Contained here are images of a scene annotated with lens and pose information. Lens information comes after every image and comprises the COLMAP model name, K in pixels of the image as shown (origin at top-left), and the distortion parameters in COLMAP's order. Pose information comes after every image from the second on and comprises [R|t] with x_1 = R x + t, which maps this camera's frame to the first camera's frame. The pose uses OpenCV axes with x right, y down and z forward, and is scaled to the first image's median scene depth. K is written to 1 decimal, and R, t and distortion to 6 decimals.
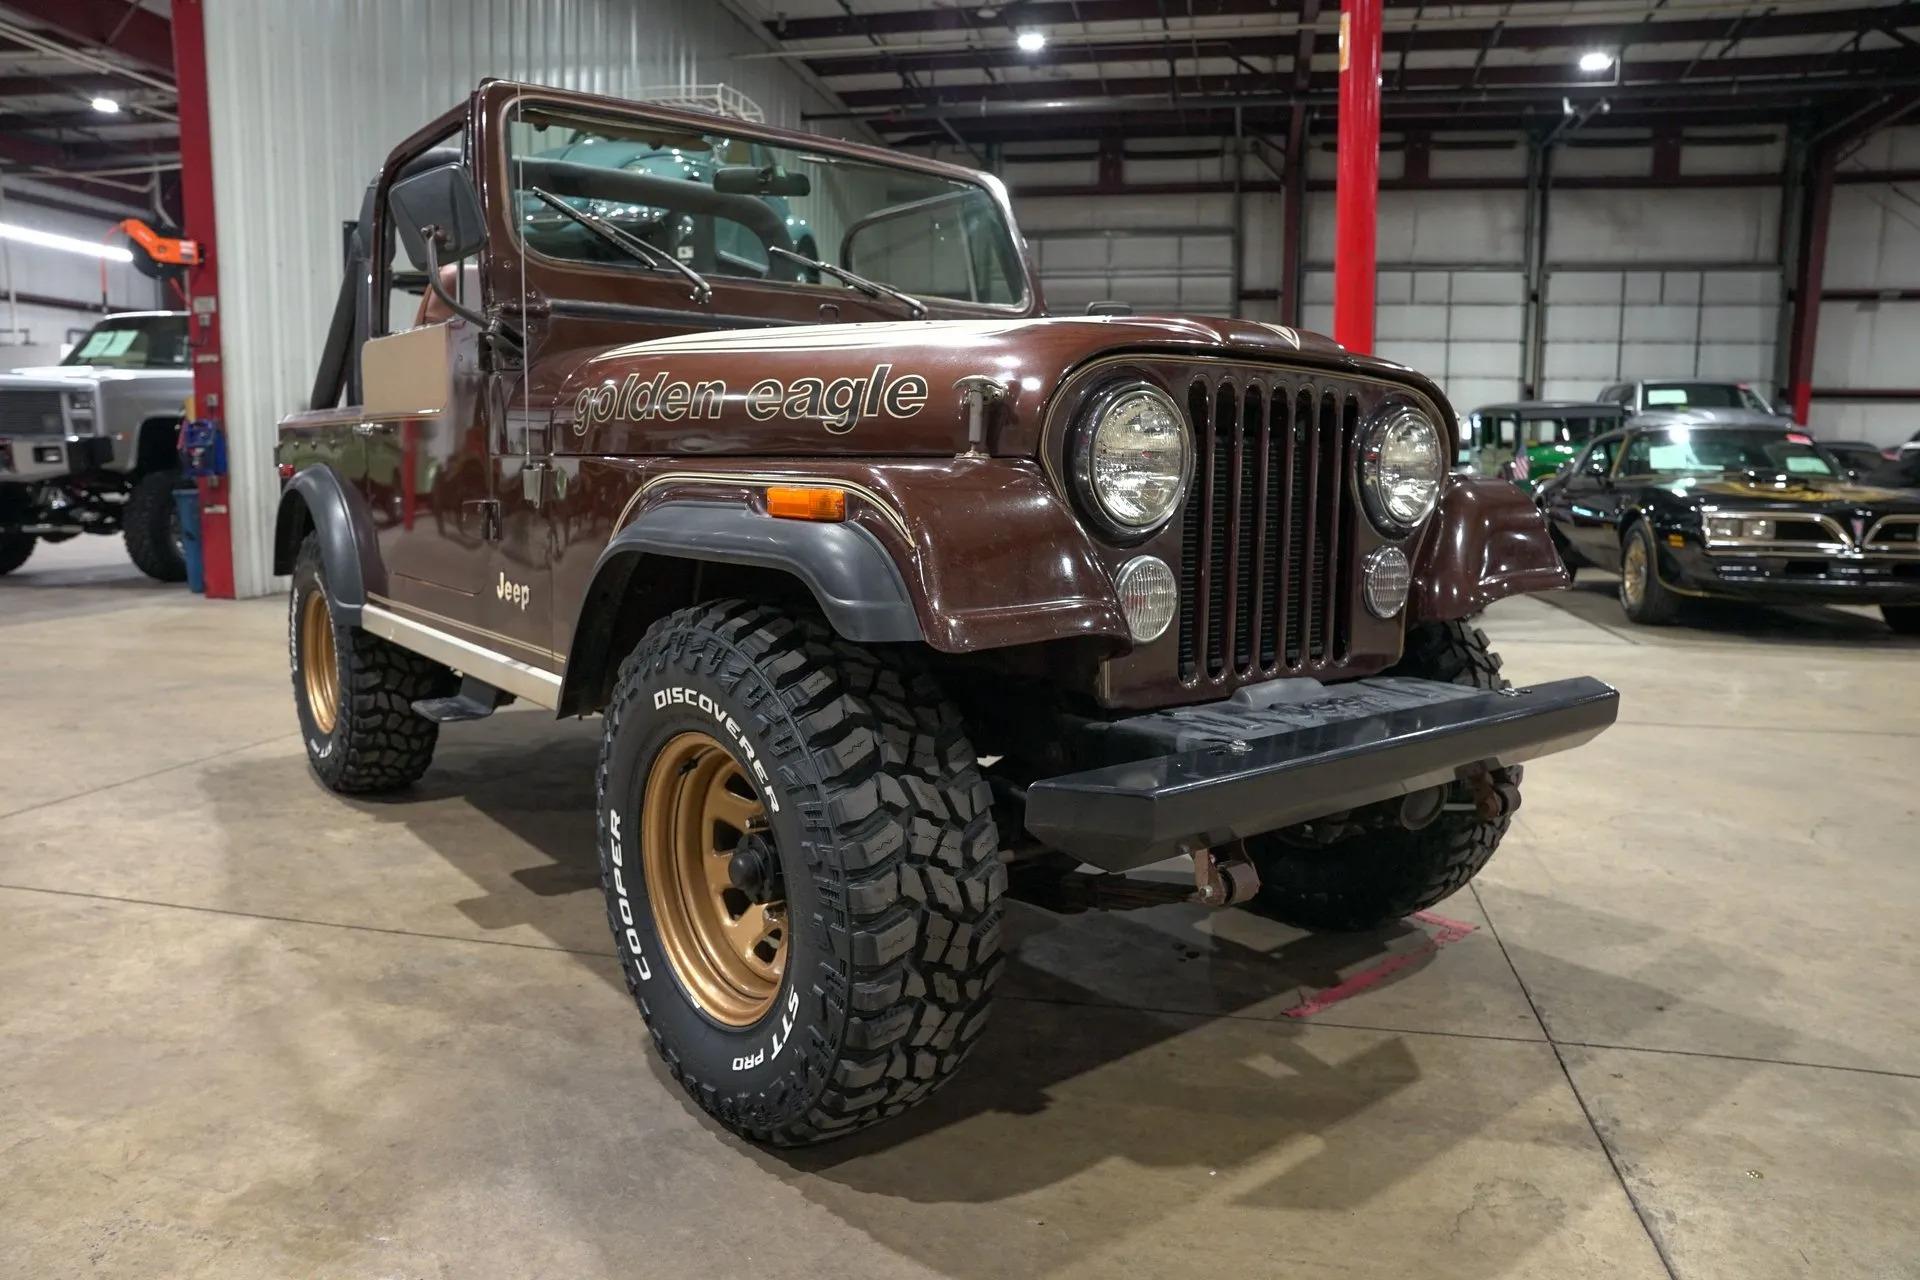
lens RADIAL K [[1316.9, 0, 968.3], [0, 1316.9, 639.1], [0, 0, 1]] dist [-0.144518, 0.115393]
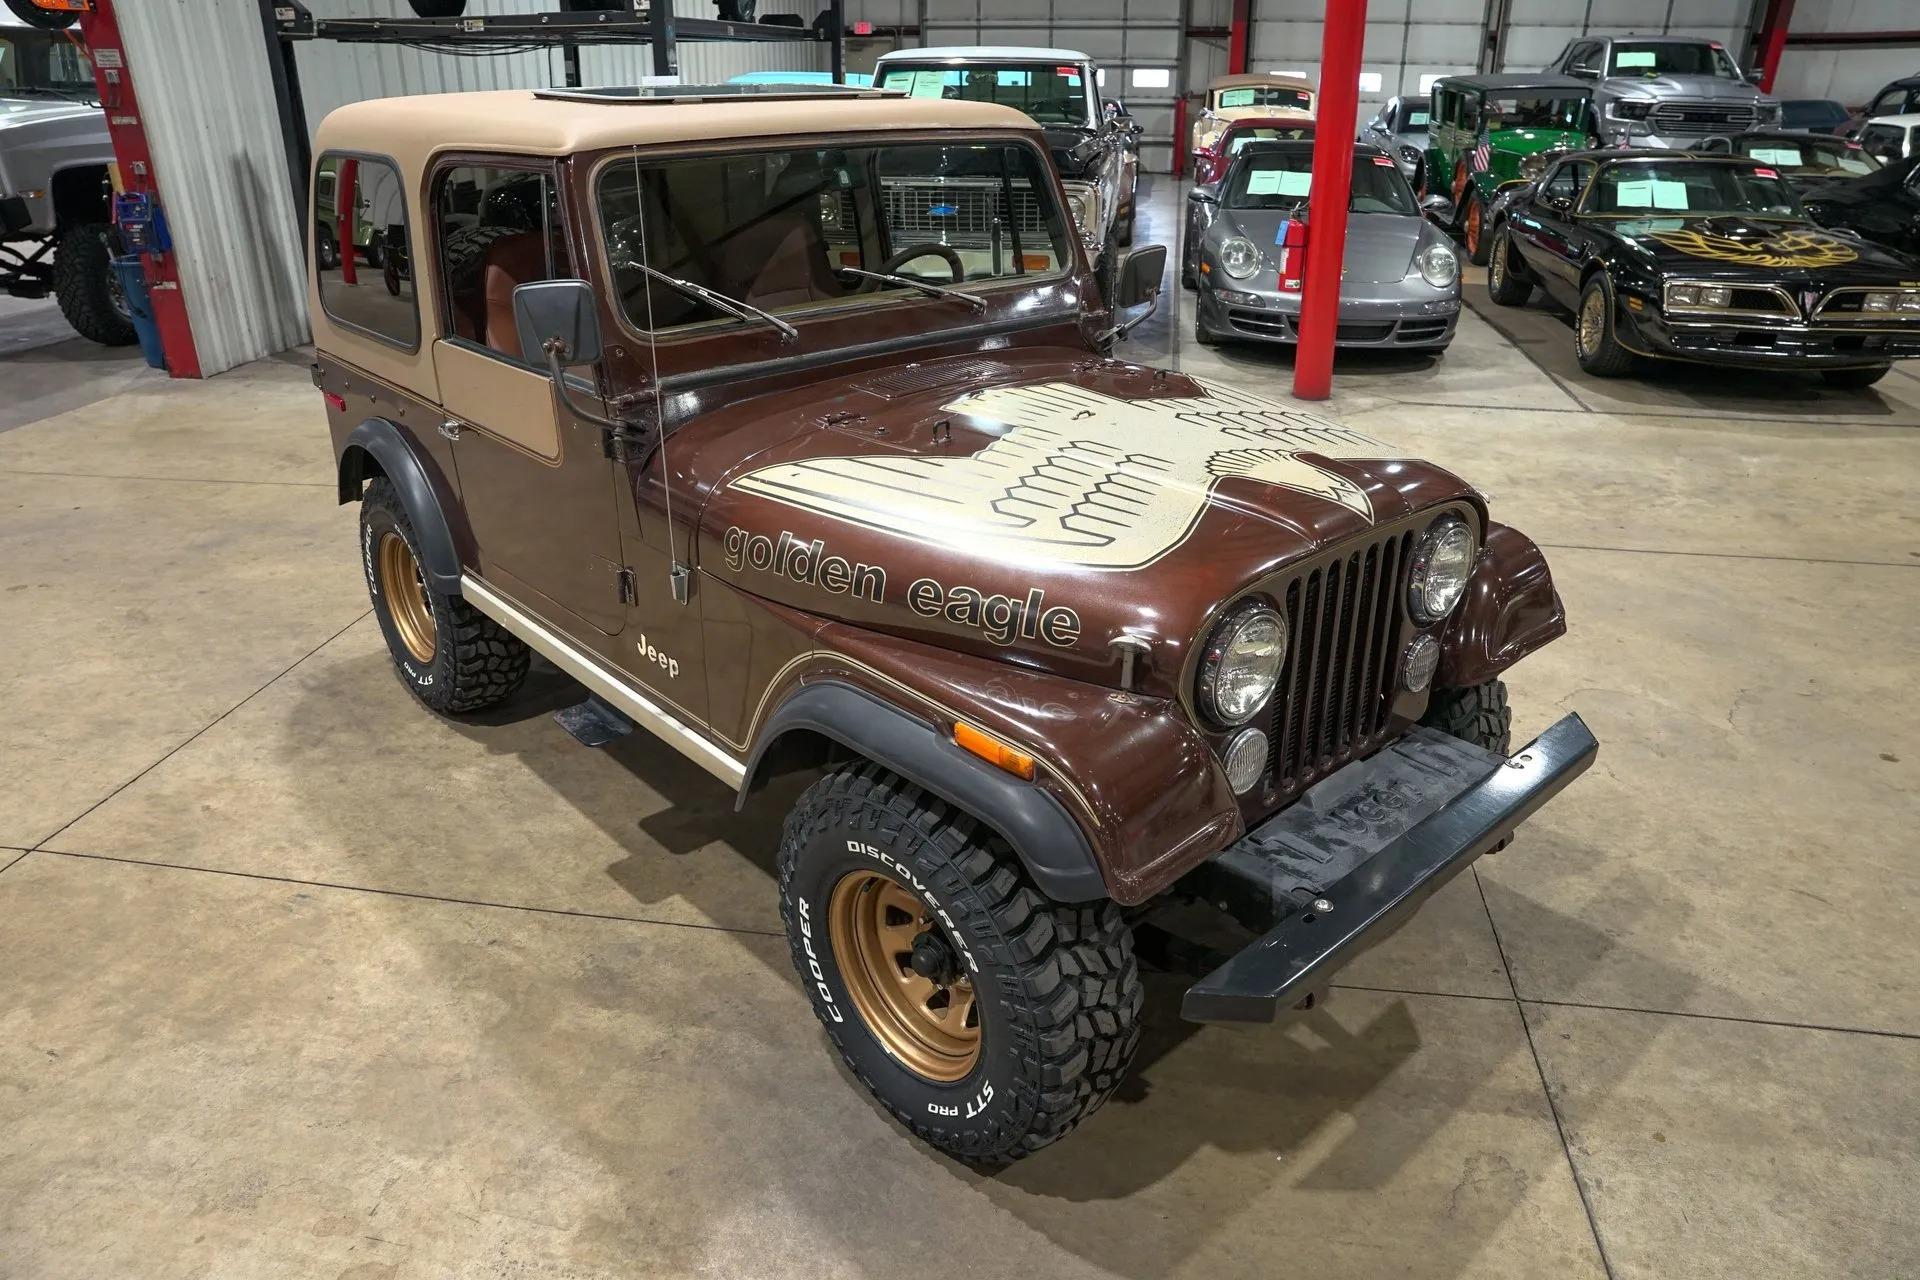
lens RADIAL K [[1316.9, 0, 968.3], [0, 1316.9, 639.1], [0, 0, 1]] dist [-0.144518, 0.115393]
pose [[0.998159, -0.035288, 0.049329, -0.092364], [0.019639, 0.957546, 0.287611, -0.251854], [-0.057384, -0.286112, 0.956476, -0.068770]]
